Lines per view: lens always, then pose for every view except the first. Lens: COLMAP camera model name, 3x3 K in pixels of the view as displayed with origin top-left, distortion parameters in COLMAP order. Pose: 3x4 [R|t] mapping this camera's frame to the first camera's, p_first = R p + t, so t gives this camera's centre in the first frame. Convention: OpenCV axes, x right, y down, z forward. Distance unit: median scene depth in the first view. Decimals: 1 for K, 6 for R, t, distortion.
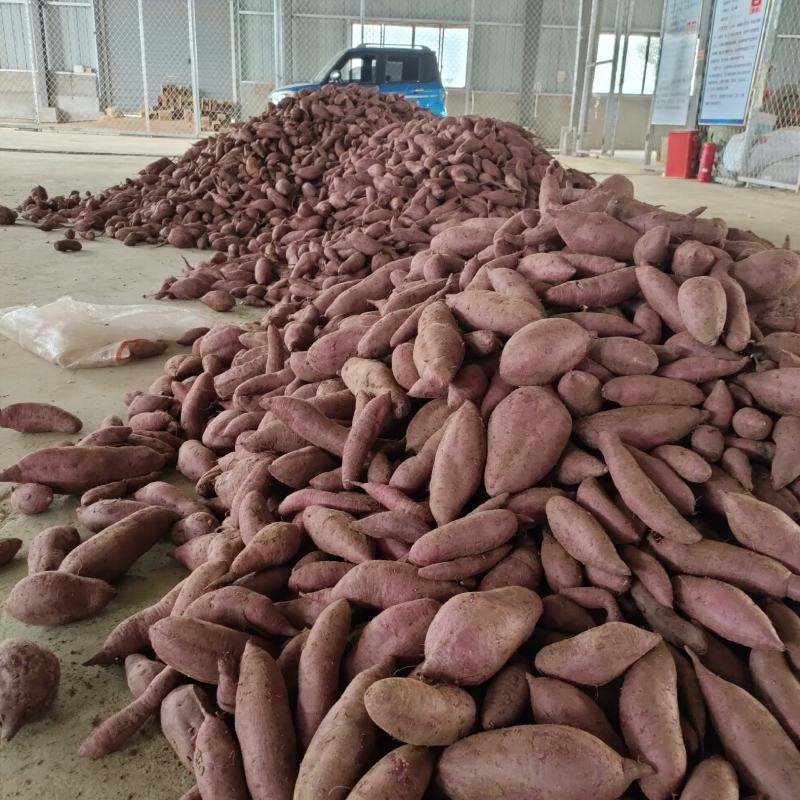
lens RADIAL K [[814.1, 0, 400.0], [0, 814.1, 400.0], [0, 0, 1]] dist [0.095227, -0.124192]
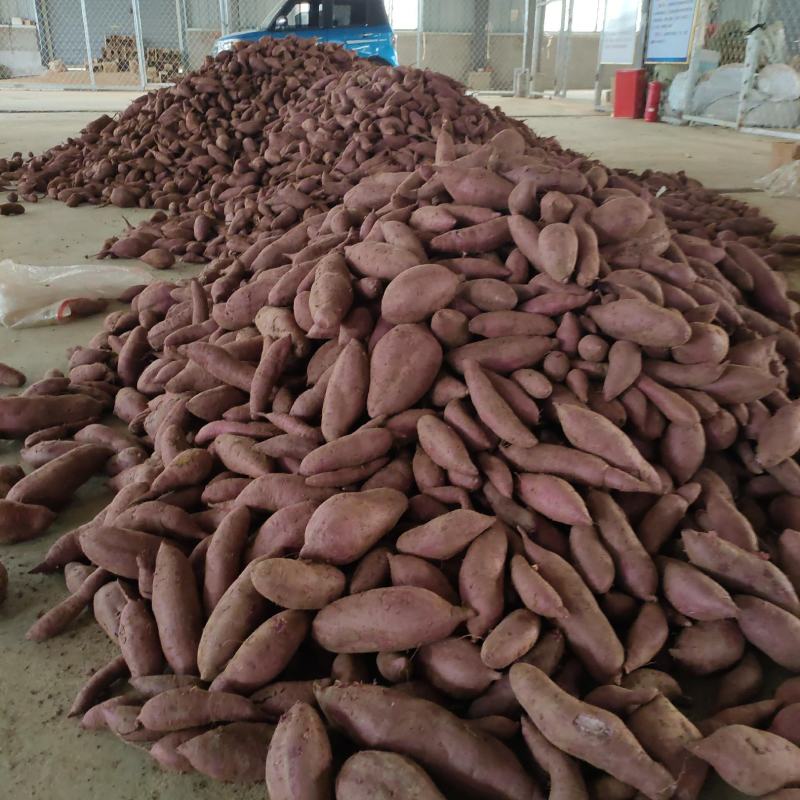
lens RADIAL K [[814.1, 0, 400.0], [0, 814.1, 400.0], [0, 0, 1]] dist [0.095227, -0.124192]
pose [[0.998401, -0.044111, 0.035349, 0.087055], [0.041929, 0.997302, 0.060253, 0.017168], [-0.037911, -0.058675, 0.997557, -0.139888]]
